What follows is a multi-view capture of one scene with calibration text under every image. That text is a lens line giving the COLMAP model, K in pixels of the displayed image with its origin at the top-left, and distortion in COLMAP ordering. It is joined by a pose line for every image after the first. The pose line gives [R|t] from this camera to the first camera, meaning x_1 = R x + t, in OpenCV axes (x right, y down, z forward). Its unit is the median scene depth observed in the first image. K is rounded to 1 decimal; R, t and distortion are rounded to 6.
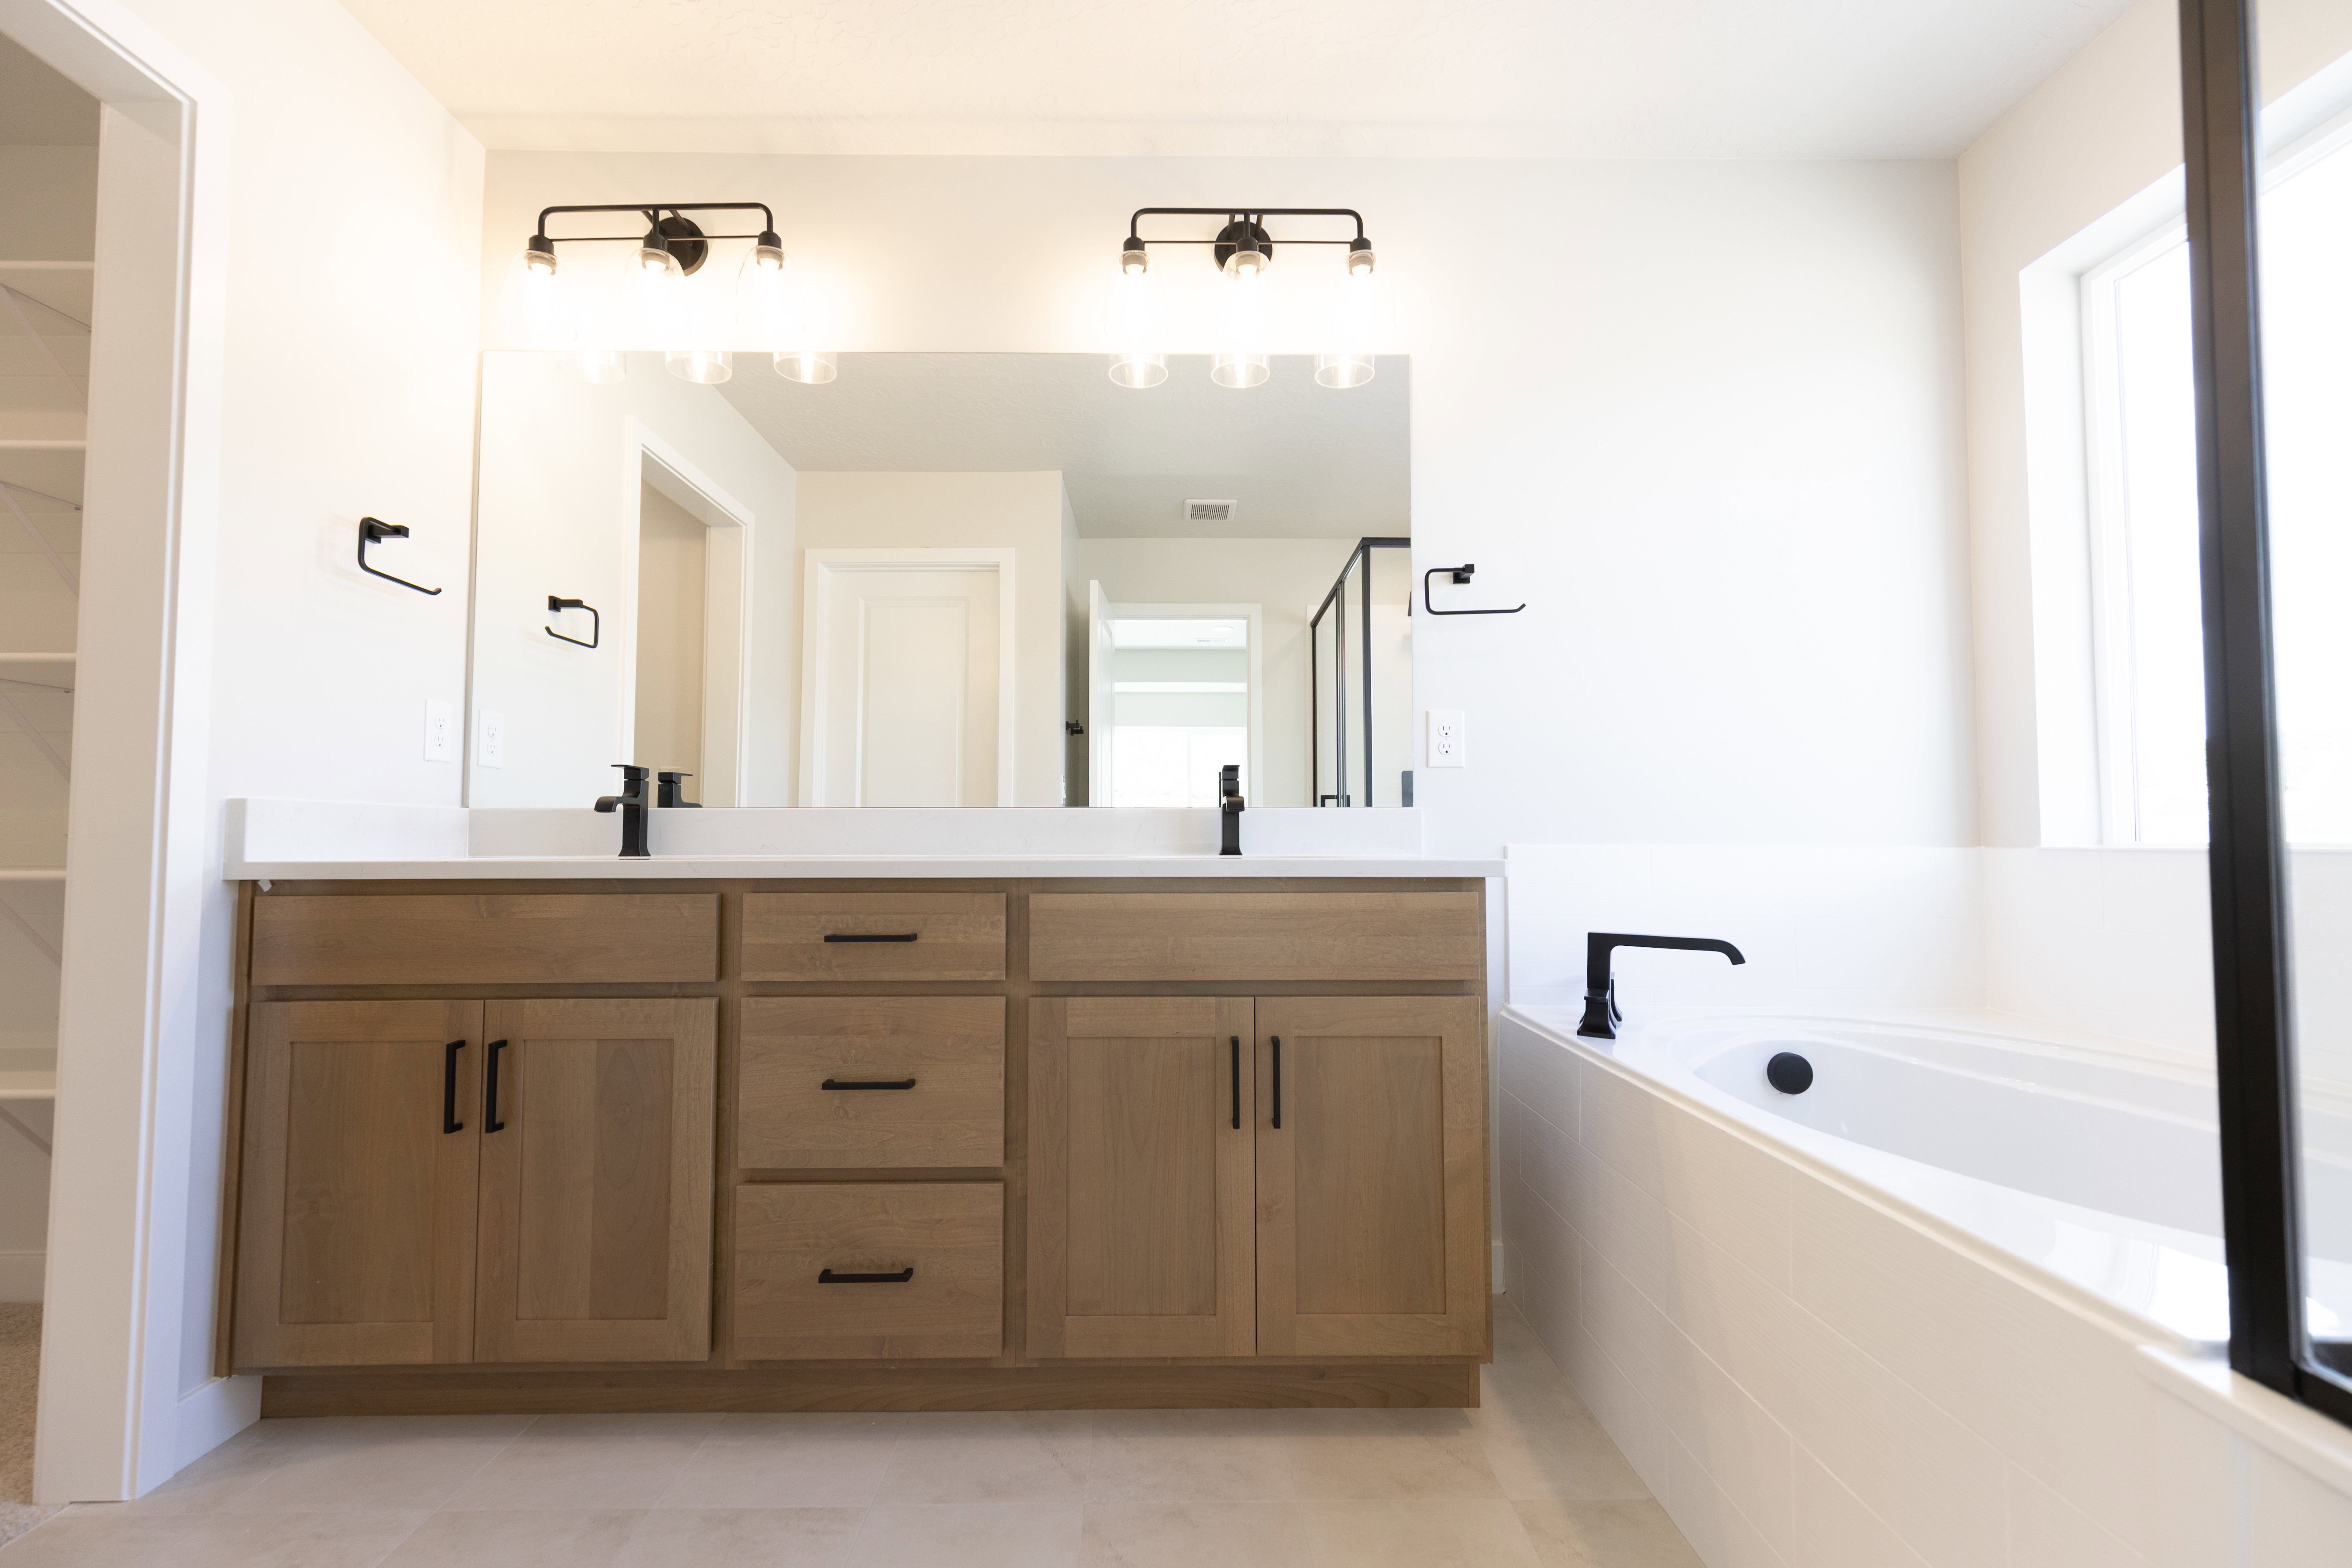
lens RADIAL K [[1087.7, 0, 1182.5], [0, 1087.7, 788.7], [0, 0, 1]] dist [-0.000367, -0.000494]
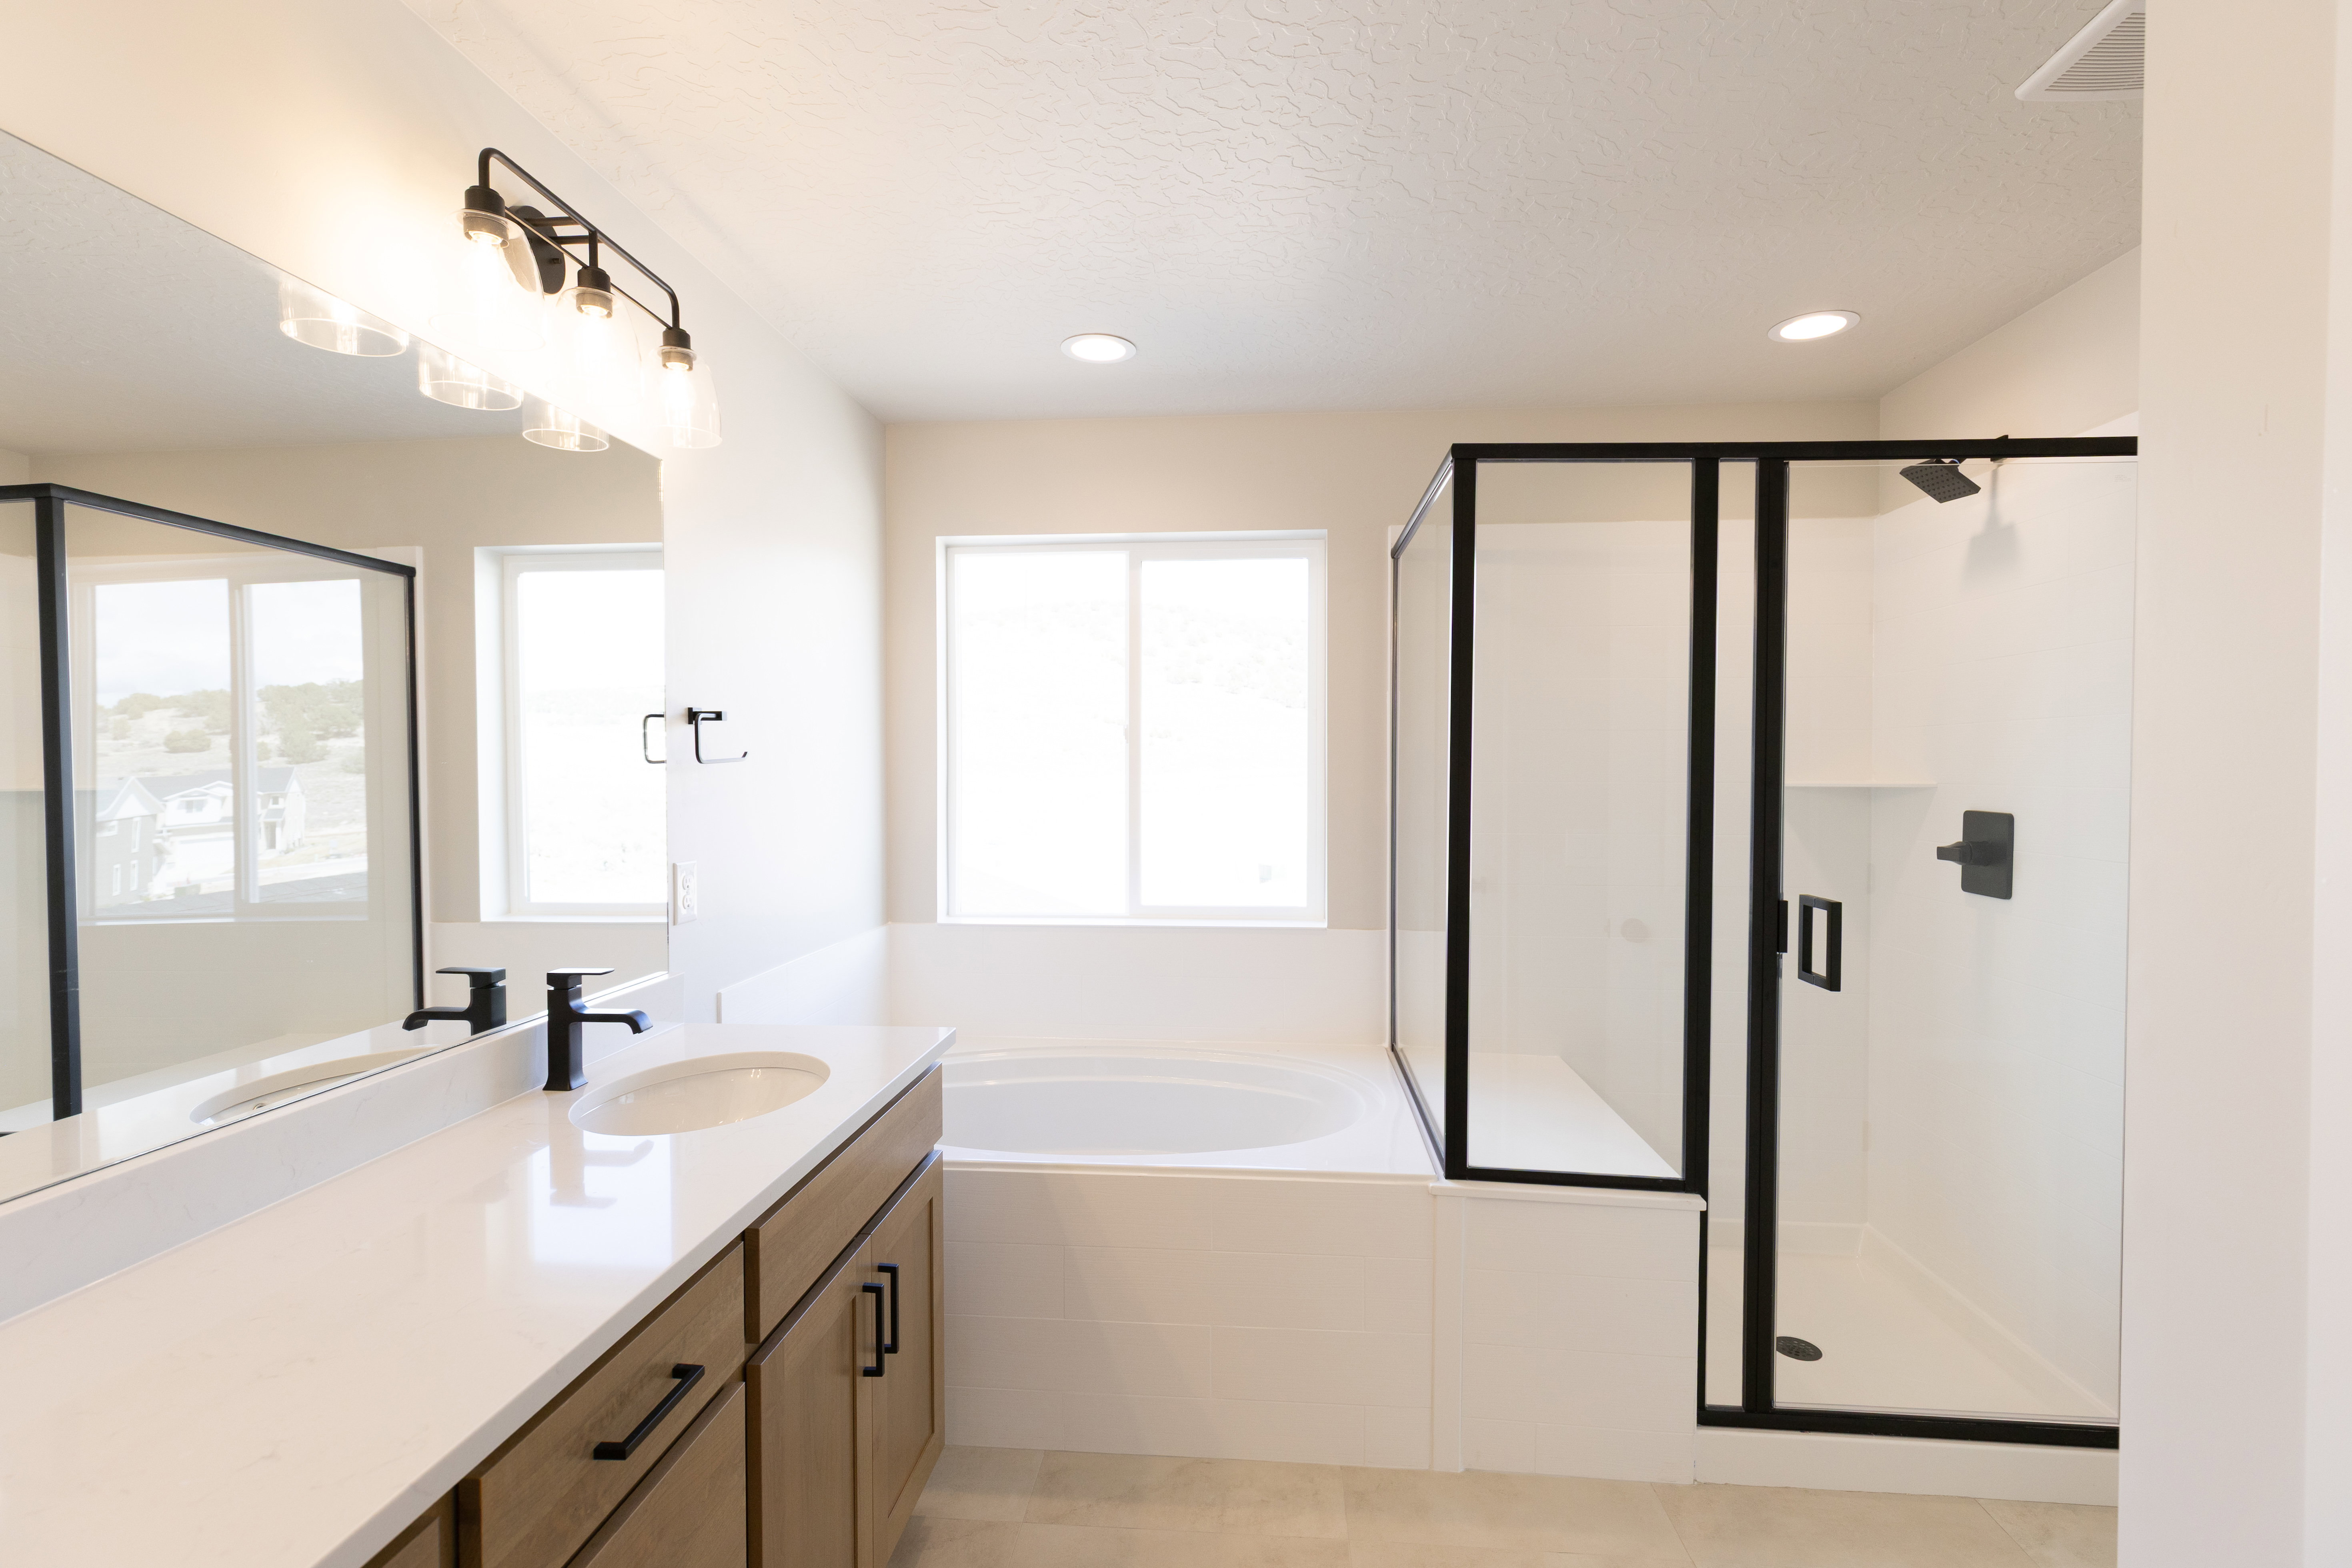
lens RADIAL K [[1087.7, 0, 1183.7], [0, 1087.7, 779.9], [0, 0, 1]] dist [-0.000367, -0.000494]
pose [[0.078773, -0.021035, 0.996671, -0.865388], [-0.049884, 0.998442, 0.025015, -0.248494], [-0.995644, -0.051688, 0.077601, 0.673927]]
